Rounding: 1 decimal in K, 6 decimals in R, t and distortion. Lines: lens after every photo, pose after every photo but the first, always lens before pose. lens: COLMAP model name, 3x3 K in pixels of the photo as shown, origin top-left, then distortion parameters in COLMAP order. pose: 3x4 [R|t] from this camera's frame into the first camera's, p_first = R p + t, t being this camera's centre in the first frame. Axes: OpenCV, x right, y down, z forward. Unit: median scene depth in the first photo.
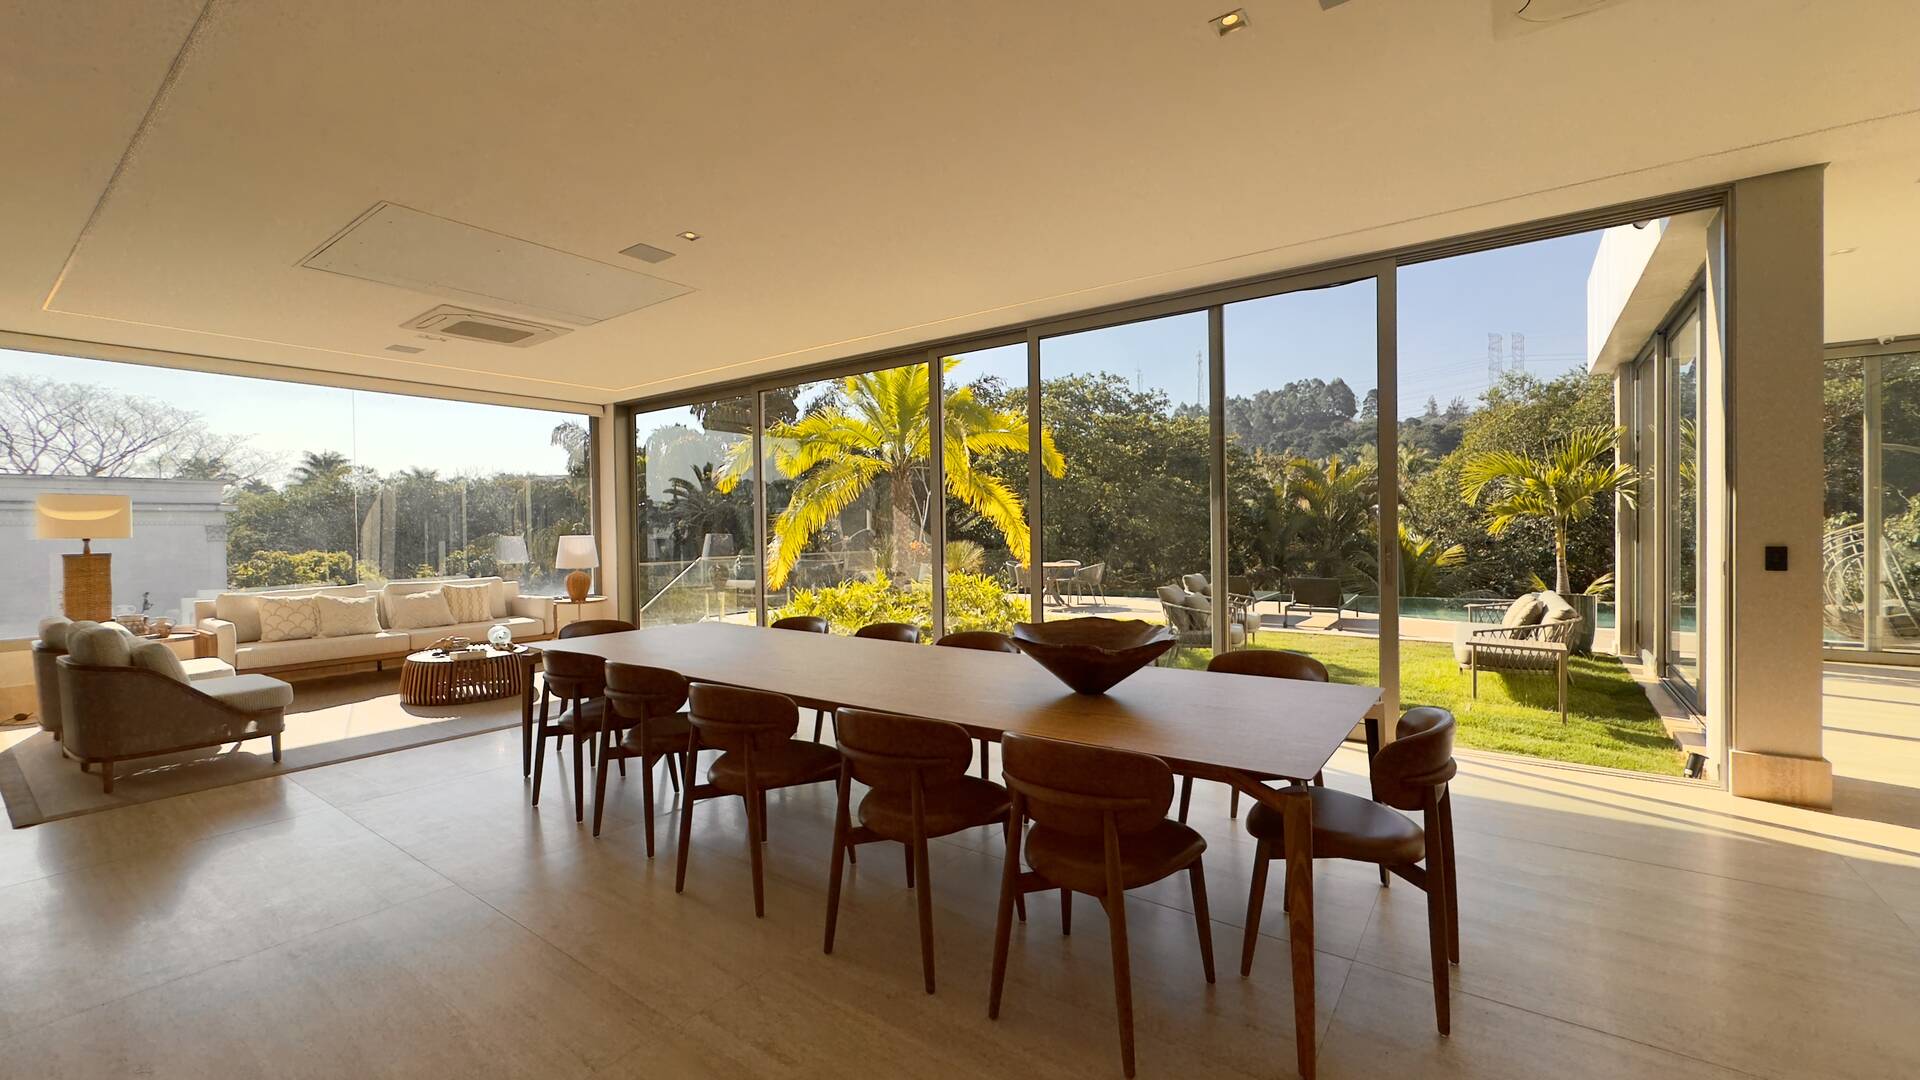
lens RADIAL K [[767.6, 0, 960.1], [0, 767.6, 543.5], [0, 0, 1]] dist [-0.001791, 0.000715]
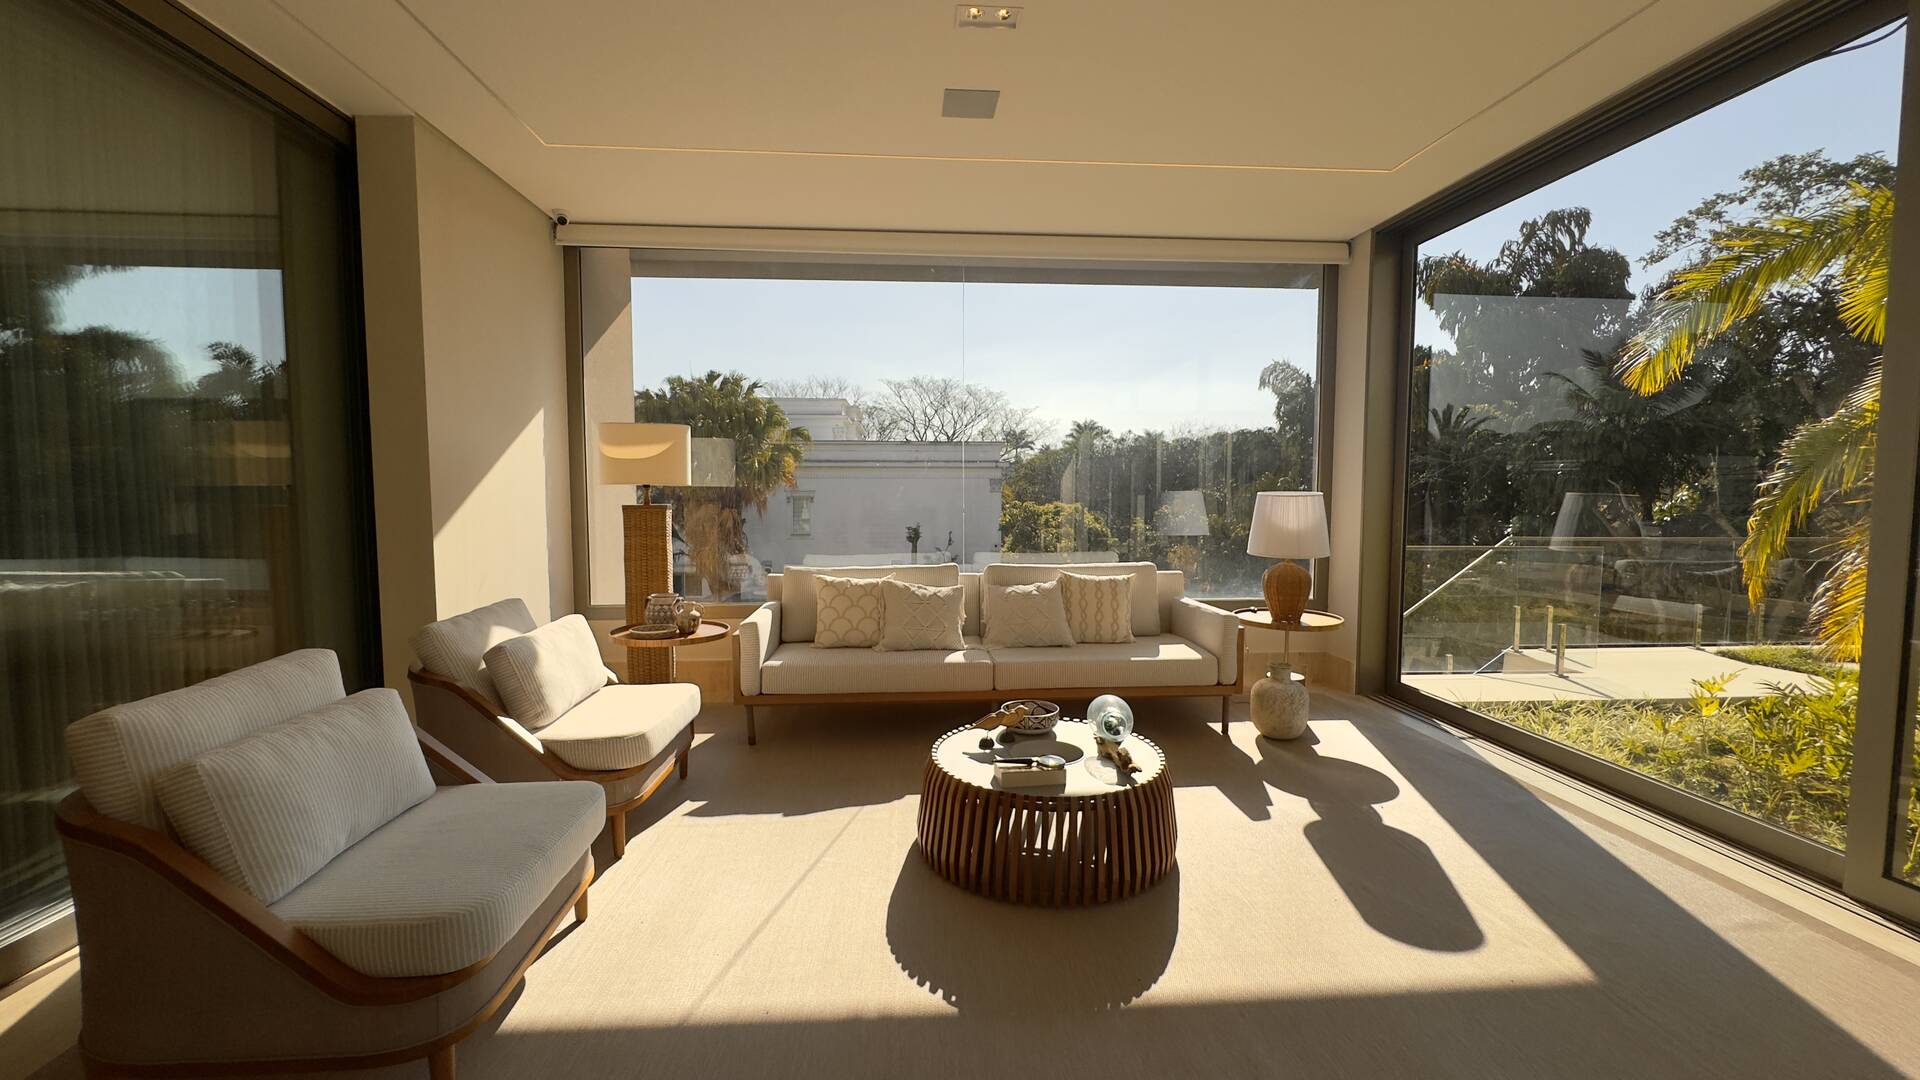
lens RADIAL K [[767.6, 0, 964.8], [0, 767.6, 536.7], [0, 0, 1]] dist [-0.001791, 0.000715]
pose [[0.657432, 0.059771, -0.751140, -0.191591], [-0.024500, 0.998018, 0.057972, -0.003334], [0.753116, -0.019709, 0.657593, 0.375287]]
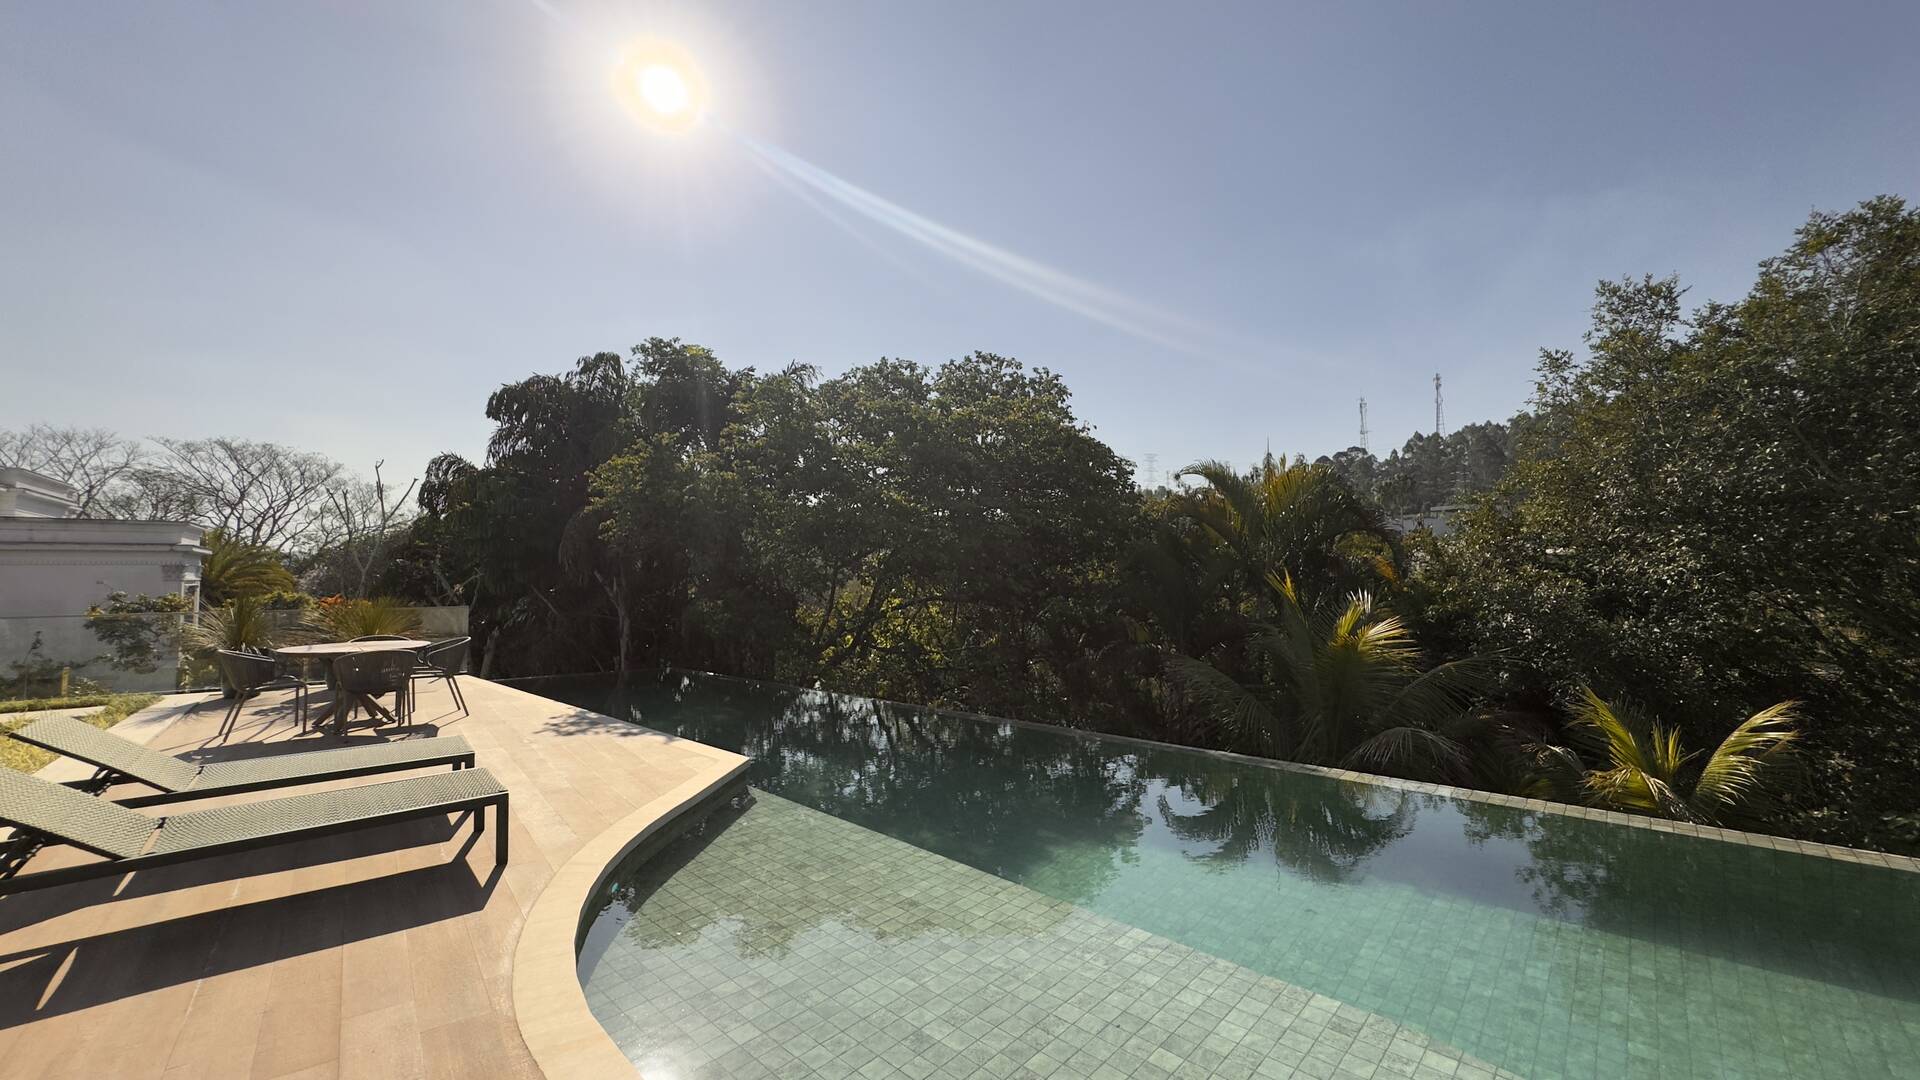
lens RADIAL K [[767.6, 0, 960.1], [0, 767.6, 539.5], [0, 0, 1]] dist [-0.001791, 0.000715]
pose [[0.963725, -0.006281, -0.266824, 0.785381], [-0.010507, 0.998055, -0.061445, -0.017020], [0.266691, 0.062019, 0.961785, 0.709017]]
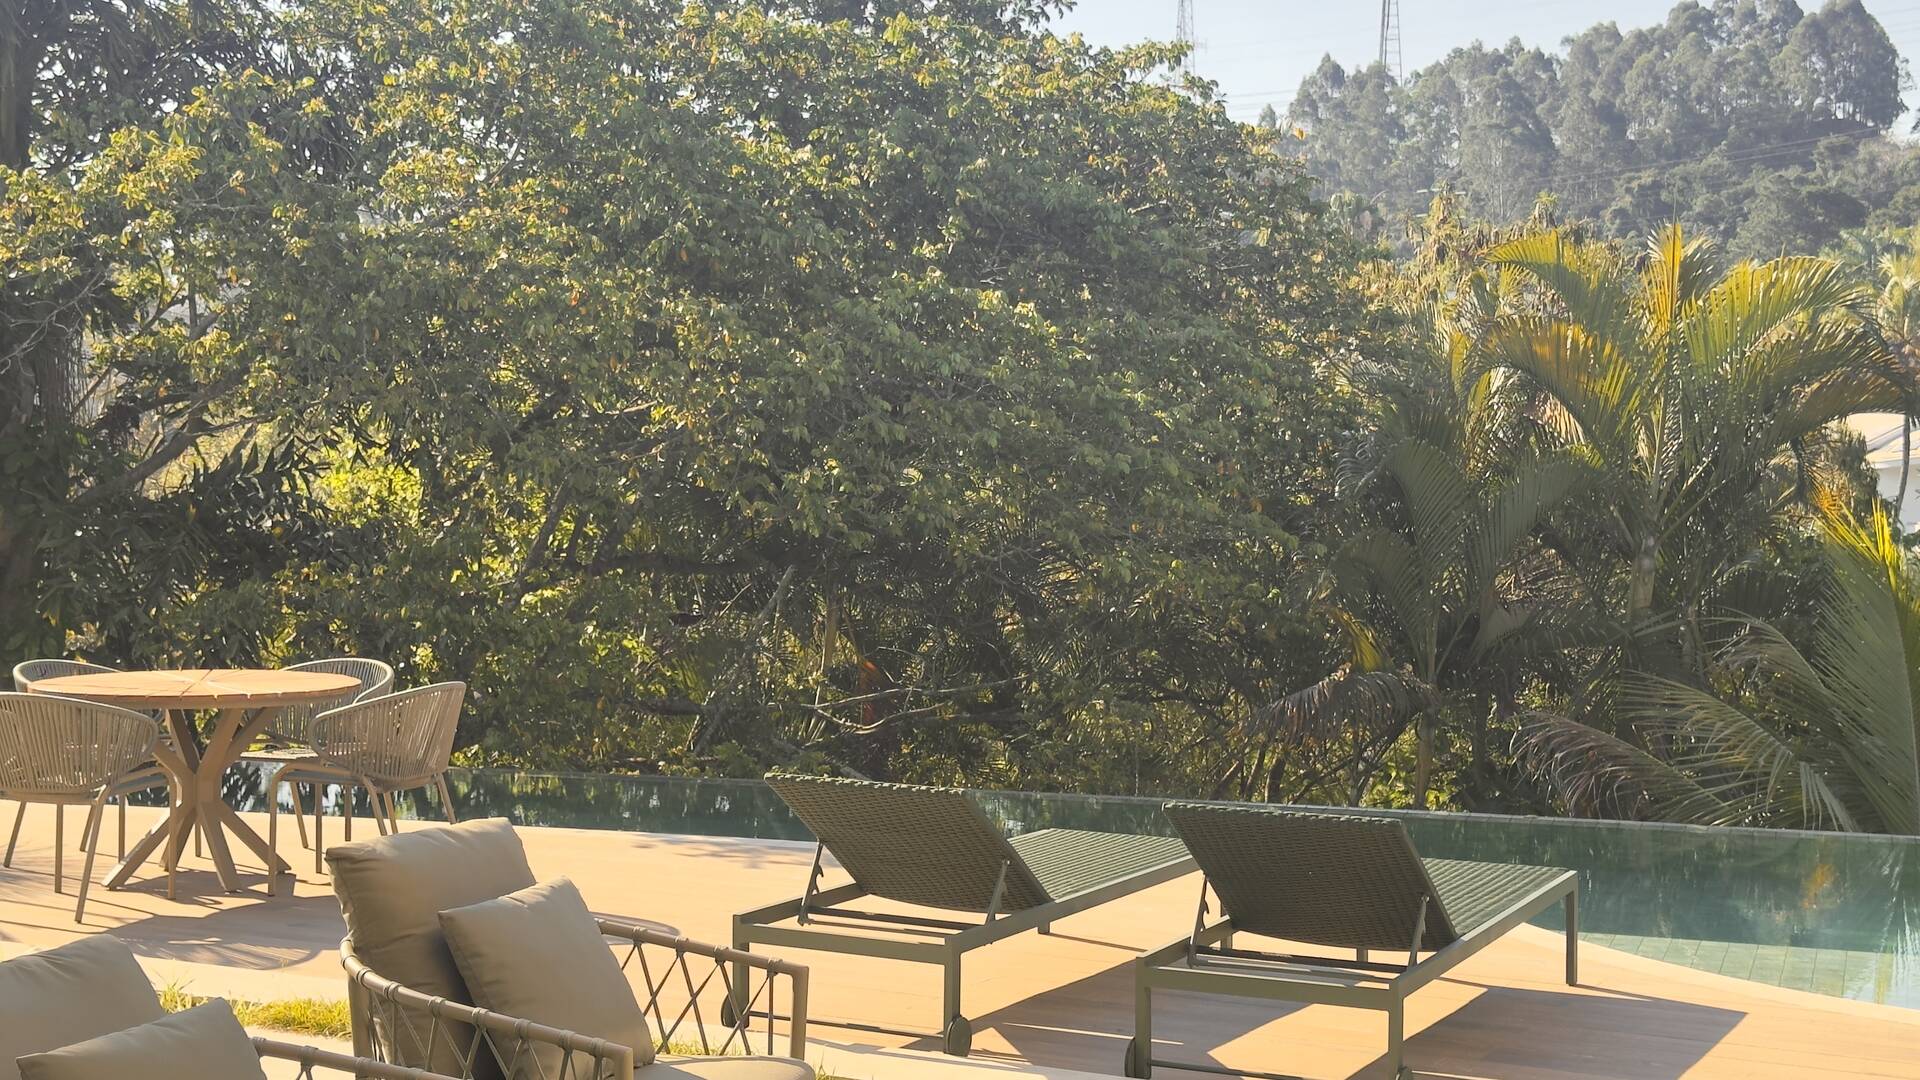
lens RADIAL K [[2695.6, 0, 953.6], [0, 2695.6, 538.0], [0, 0, 1]] dist [0.135170, 0.000000]
pose [[0.989289, 0.019881, 0.144608, 0.248368], [-0.020216, 0.999795, 0.000845, -0.018208], [-0.144562, -0.003760, 0.989489, 0.308929]]
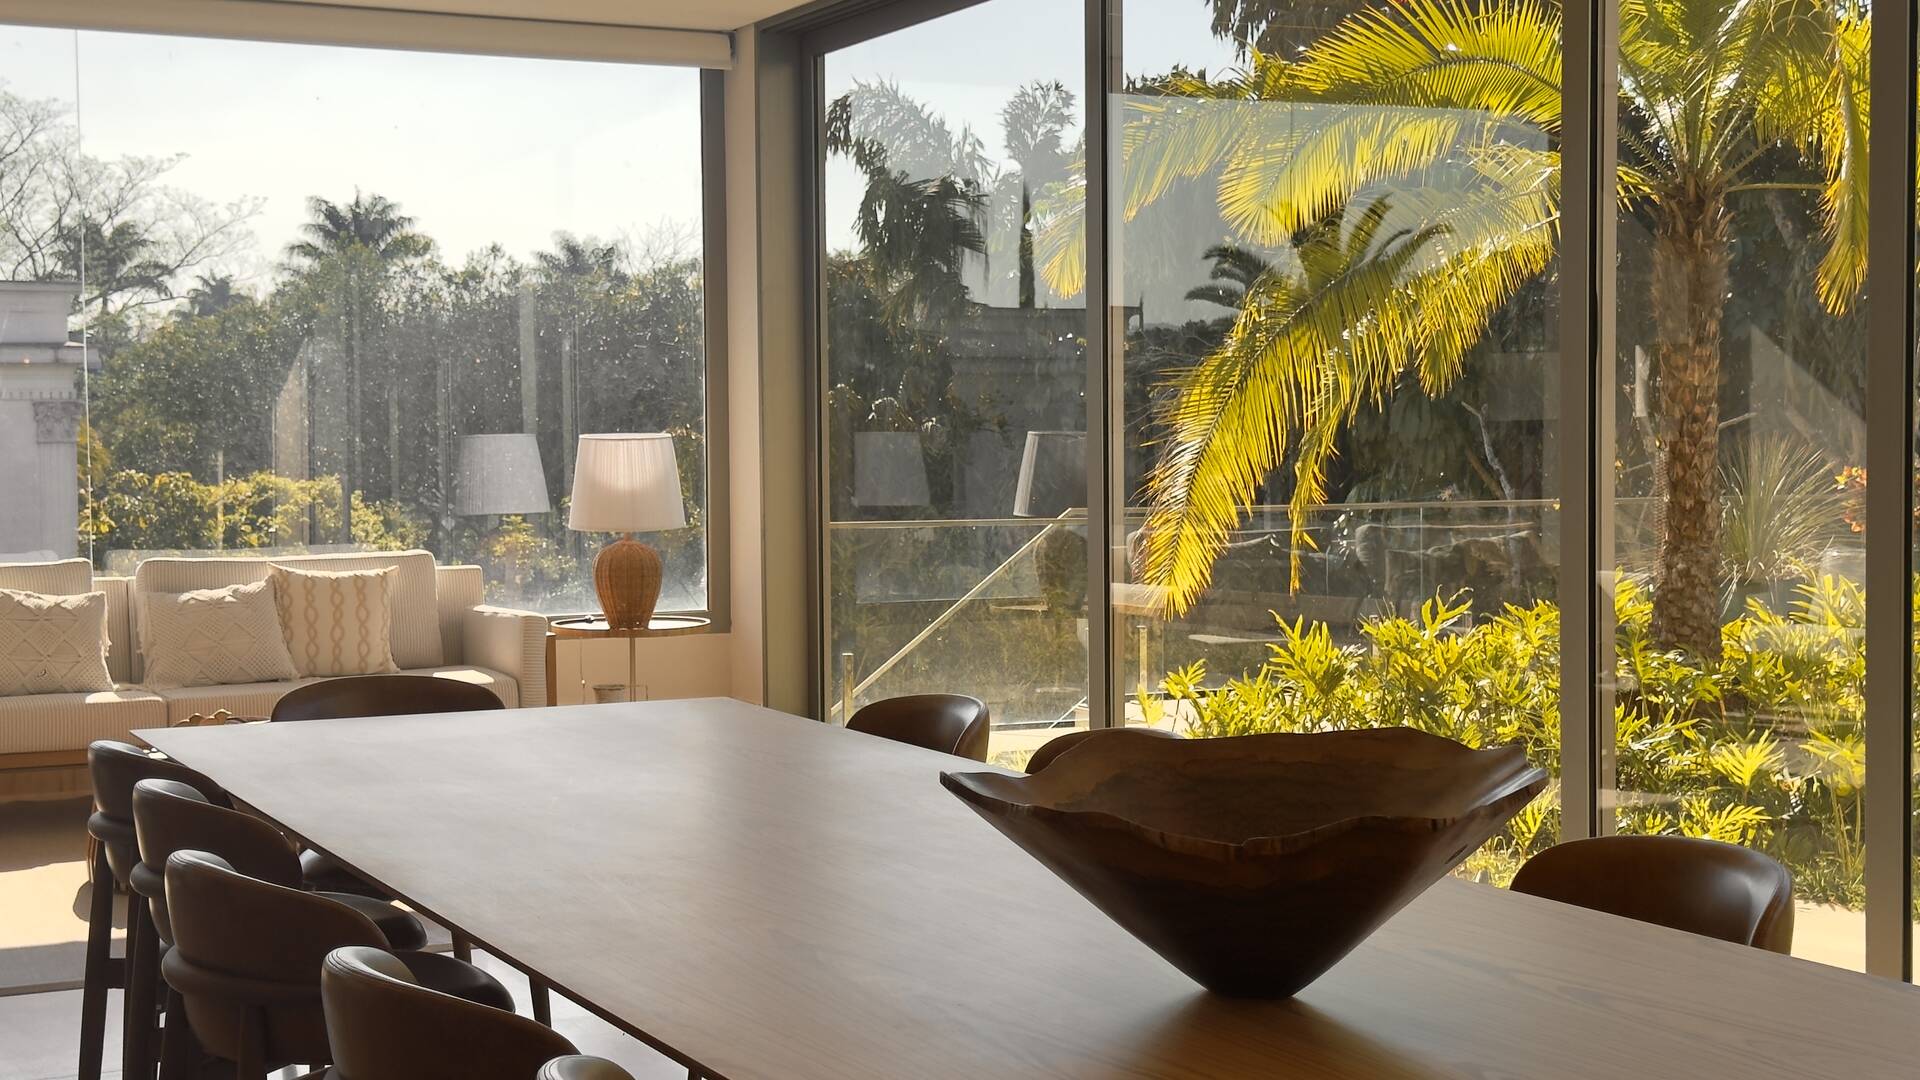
lens RADIAL K [[2695.6, 0, 963.5], [0, 2695.6, 552.0], [0, 0, 1]] dist [0.135170, 0.000000]
pose [[0.886194, 0.026012, -0.462584, 0.130141], [-0.011878, 0.999370, 0.033440, 0.000464], [0.463163, -0.024140, 0.885944, 0.018514]]
